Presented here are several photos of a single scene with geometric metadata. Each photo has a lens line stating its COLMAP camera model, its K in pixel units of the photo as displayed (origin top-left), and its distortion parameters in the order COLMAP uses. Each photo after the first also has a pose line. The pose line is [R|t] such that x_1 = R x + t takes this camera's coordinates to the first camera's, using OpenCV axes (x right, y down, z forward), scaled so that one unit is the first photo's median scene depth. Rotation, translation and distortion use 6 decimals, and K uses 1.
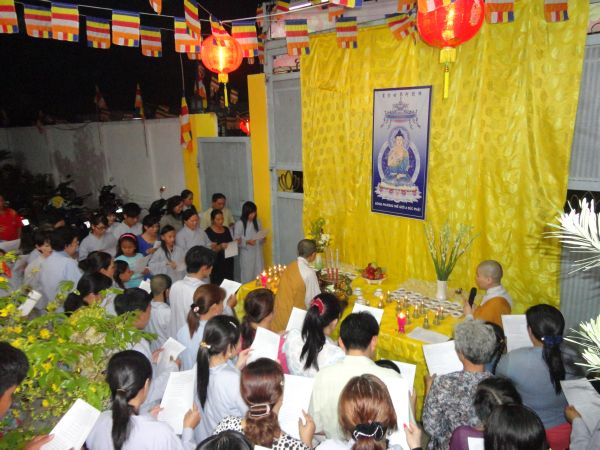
lens RADIAL K [[438.4, 0, 300.0], [0, 438.4, 225.0], [0, 0, 1]] dist [-0.001283, 0.002630]
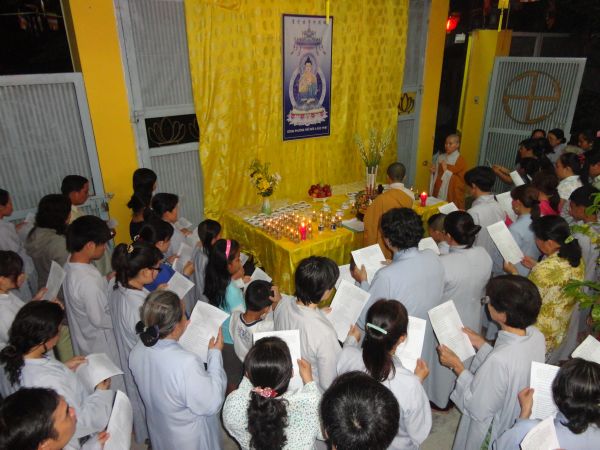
lens RADIAL K [[438.4, 0, 300.0], [0, 438.4, 225.0], [0, 0, 1]] dist [-0.001283, 0.002630]
pose [[0.249384, -0.342897, 0.905665, -0.876442], [0.224322, 0.930232, 0.290428, -0.145629], [-0.942065, 0.130733, 0.308904, 0.721455]]
